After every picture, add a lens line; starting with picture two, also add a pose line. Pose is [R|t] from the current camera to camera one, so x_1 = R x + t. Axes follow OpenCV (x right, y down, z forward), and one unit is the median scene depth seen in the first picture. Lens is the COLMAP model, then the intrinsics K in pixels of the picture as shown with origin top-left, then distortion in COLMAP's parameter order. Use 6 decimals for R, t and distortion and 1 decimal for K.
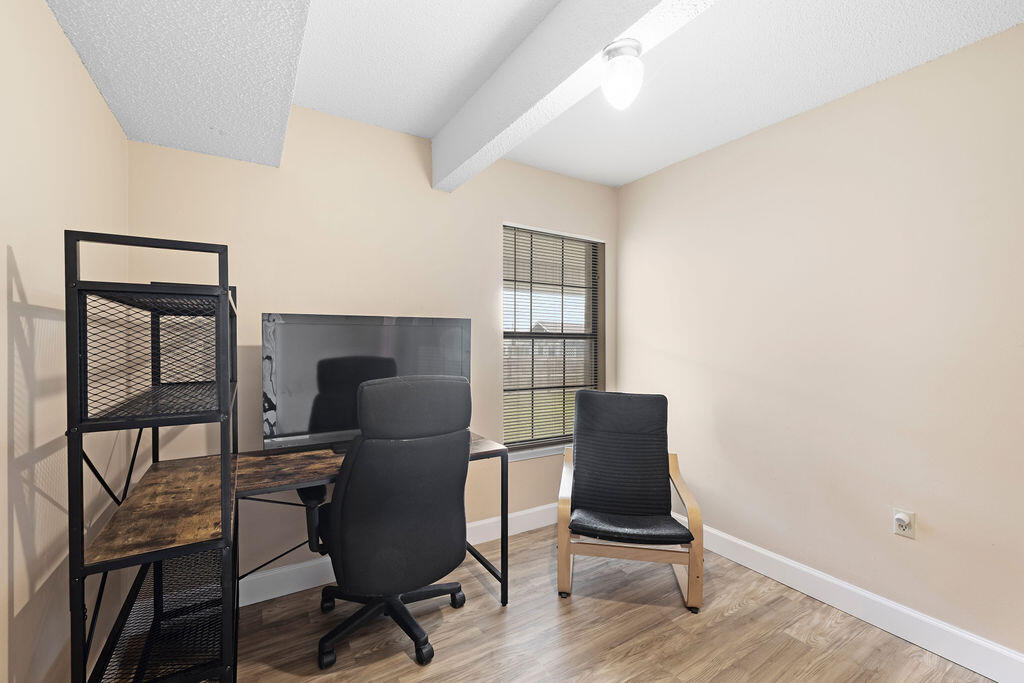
lens RADIAL K [[433.5, 0, 508.4], [0, 433.5, 336.0], [0, 0, 1]] dist [0.000154, 0.000513]
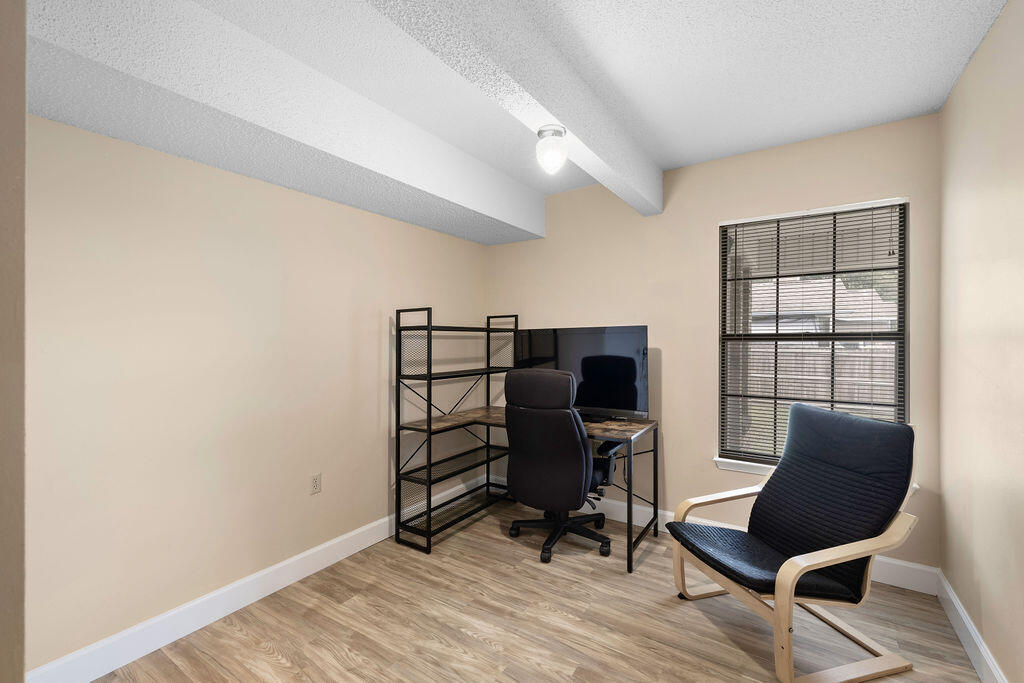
lens RADIAL K [[433.5, 0, 508.4], [0, 433.5, 336.0], [0, 0, 1]] dist [0.000154, 0.000513]
pose [[0.421590, -0.014278, -0.906674, 0.952589], [0.024852, 0.999682, -0.004187, -0.020305], [0.906446, -0.020767, 0.421811, 0.230291]]
